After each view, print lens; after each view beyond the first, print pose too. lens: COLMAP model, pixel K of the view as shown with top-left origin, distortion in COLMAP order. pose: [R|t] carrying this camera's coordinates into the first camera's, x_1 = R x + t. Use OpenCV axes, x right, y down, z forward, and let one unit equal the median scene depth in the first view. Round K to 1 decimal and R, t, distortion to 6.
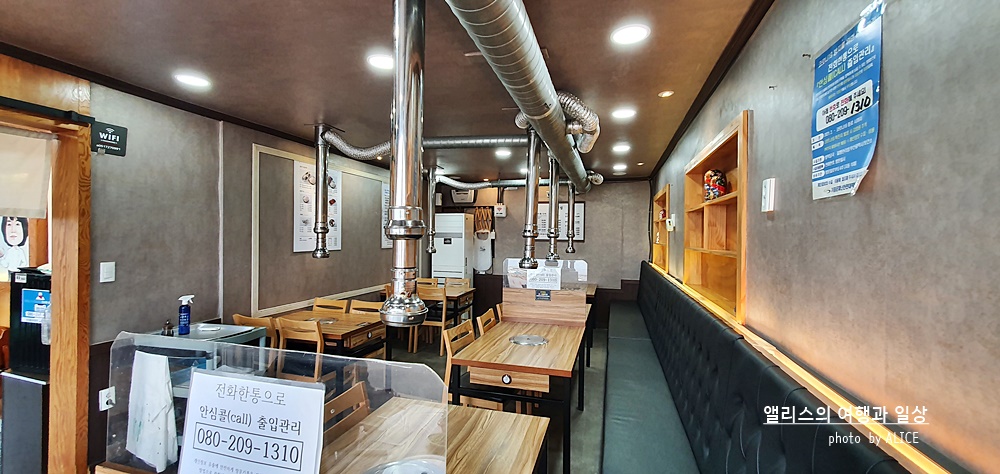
lens RADIAL K [[388.7, 0, 500.0], [0, 388.7, 237.0], [0, 0, 1]] dist [-0.001147, 0.000372]
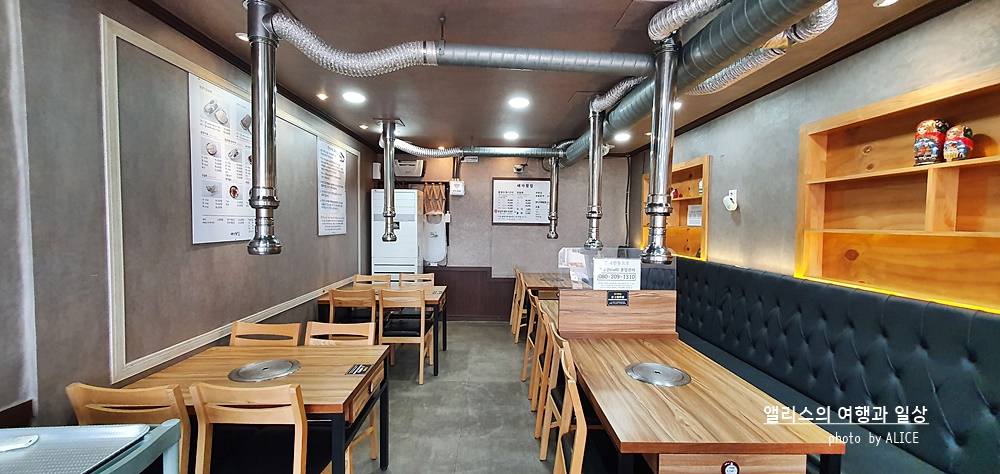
lens RADIAL K [[388.7, 0, 500.0], [0, 388.7, 237.0], [0, 0, 1]] dist [-0.001147, 0.000372]
pose [[0.957327, -0.013039, 0.288714, -0.264821], [0.002463, 0.999314, 0.036965, 0.009402], [-0.288998, -0.034677, 0.956701, 0.341404]]
